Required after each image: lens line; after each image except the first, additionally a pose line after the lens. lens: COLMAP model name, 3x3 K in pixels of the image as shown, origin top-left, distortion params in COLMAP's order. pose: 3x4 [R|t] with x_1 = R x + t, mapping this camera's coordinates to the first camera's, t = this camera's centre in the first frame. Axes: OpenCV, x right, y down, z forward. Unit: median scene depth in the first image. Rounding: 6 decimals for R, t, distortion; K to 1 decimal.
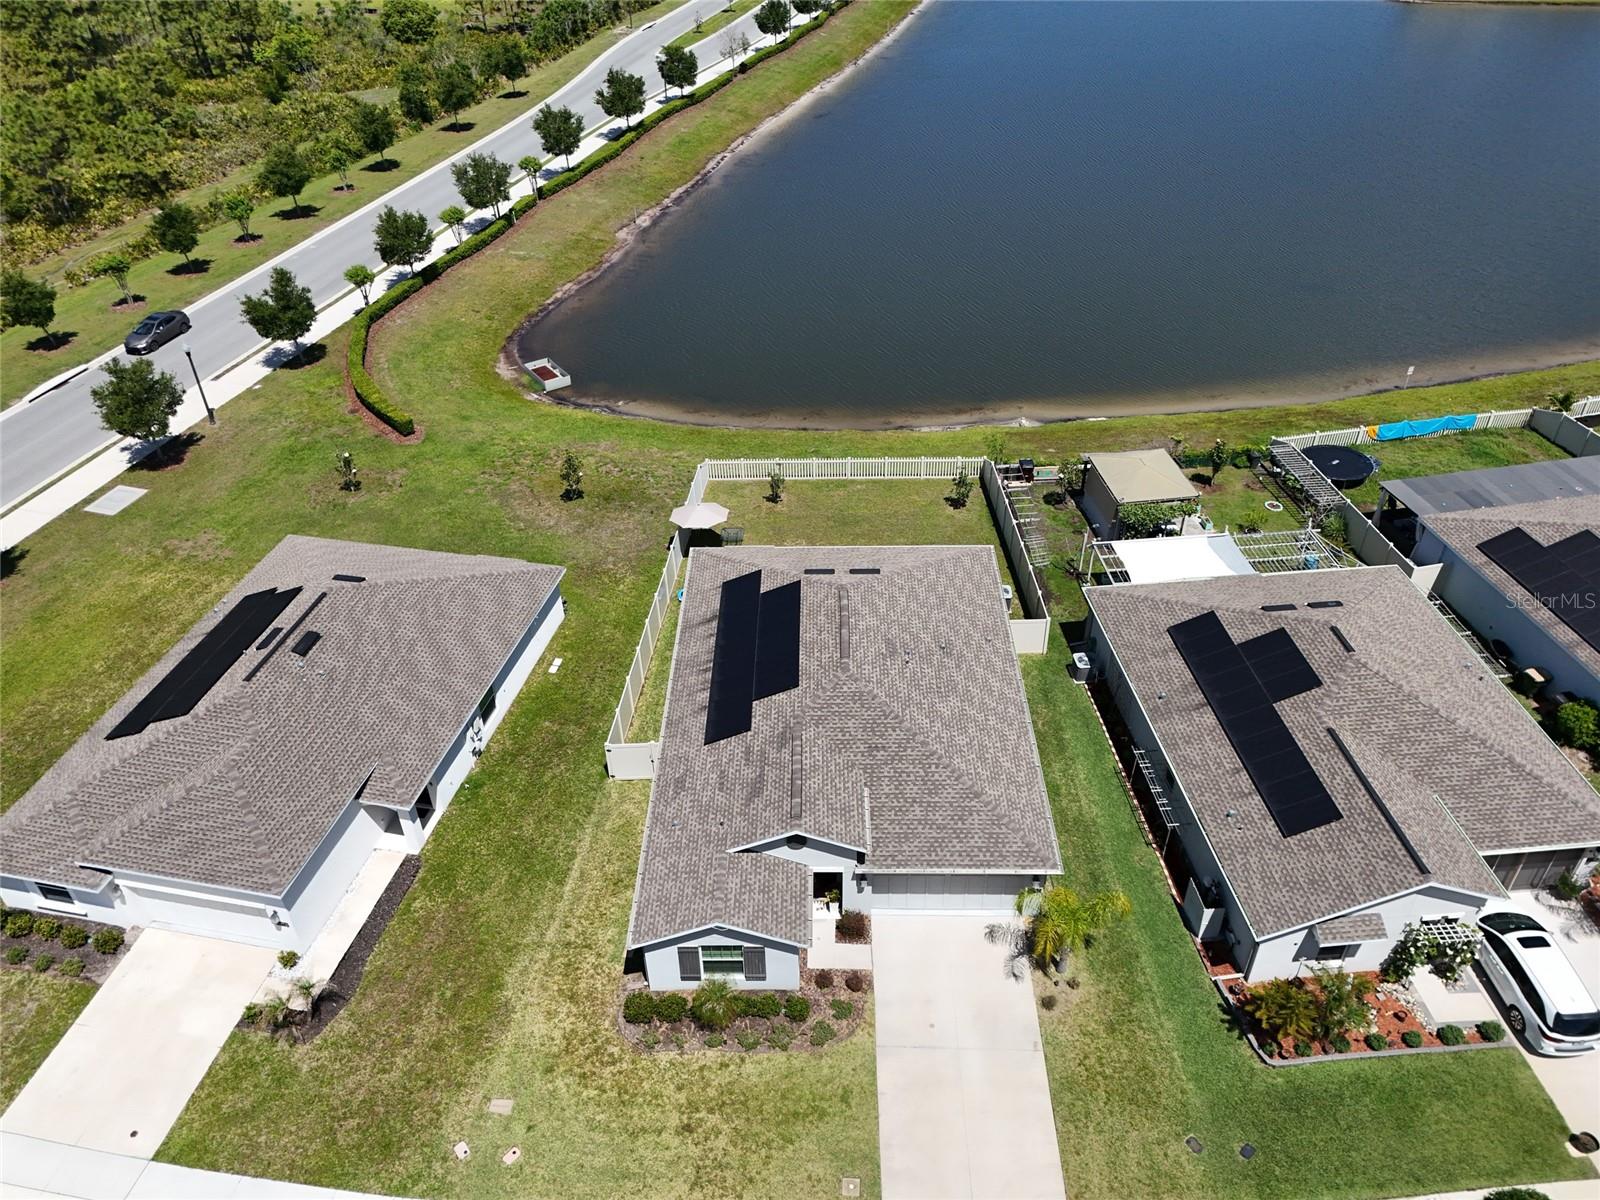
lens RADIAL K [[1182.0, 0, 800.0], [0, 1182.0, 600.0], [0, 0, 1]] dist [0.049087, -0.039592]
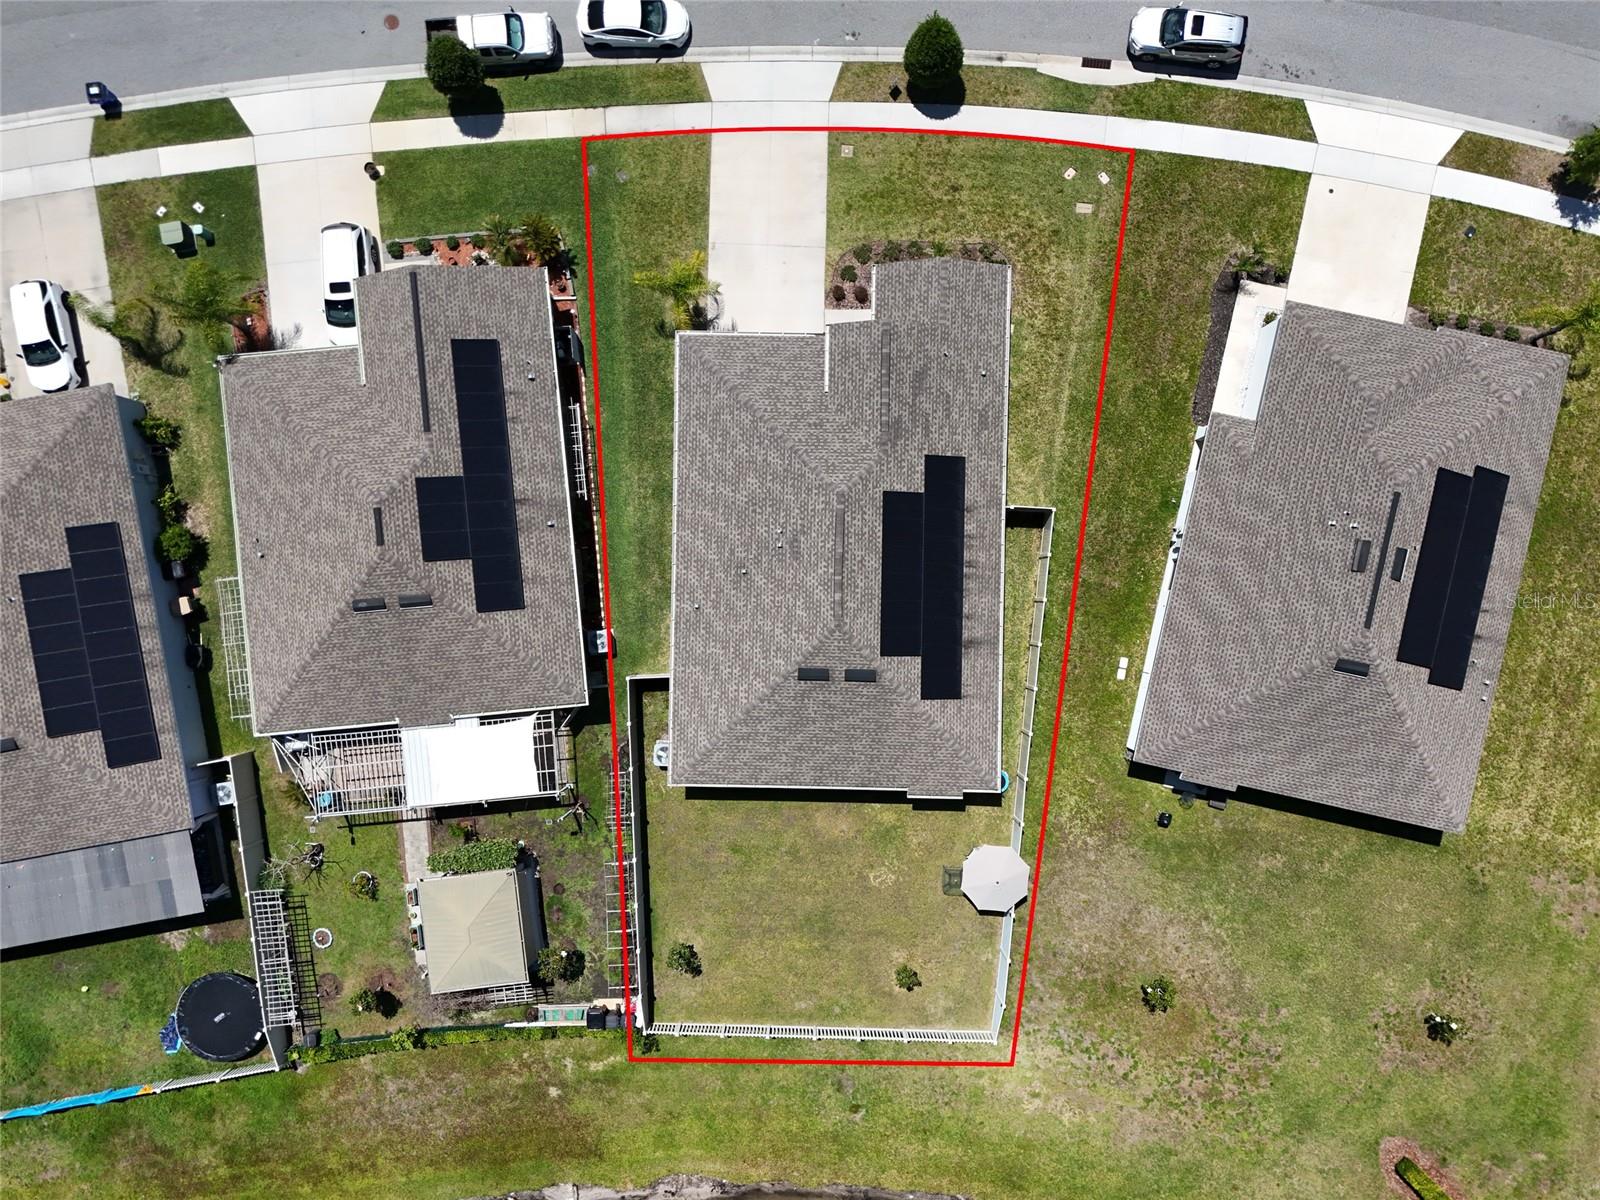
lens RADIAL K [[1182.0, 0, 800.0], [0, 1182.0, 600.0], [0, 0, 1]] dist [0.049087, -0.039592]
pose [[-0.999547, -0.004947, 0.029672, 0.038152], [0.026762, -0.596646, 0.802058, -0.763309], [0.013736, 0.802489, 0.596509, 0.372618]]
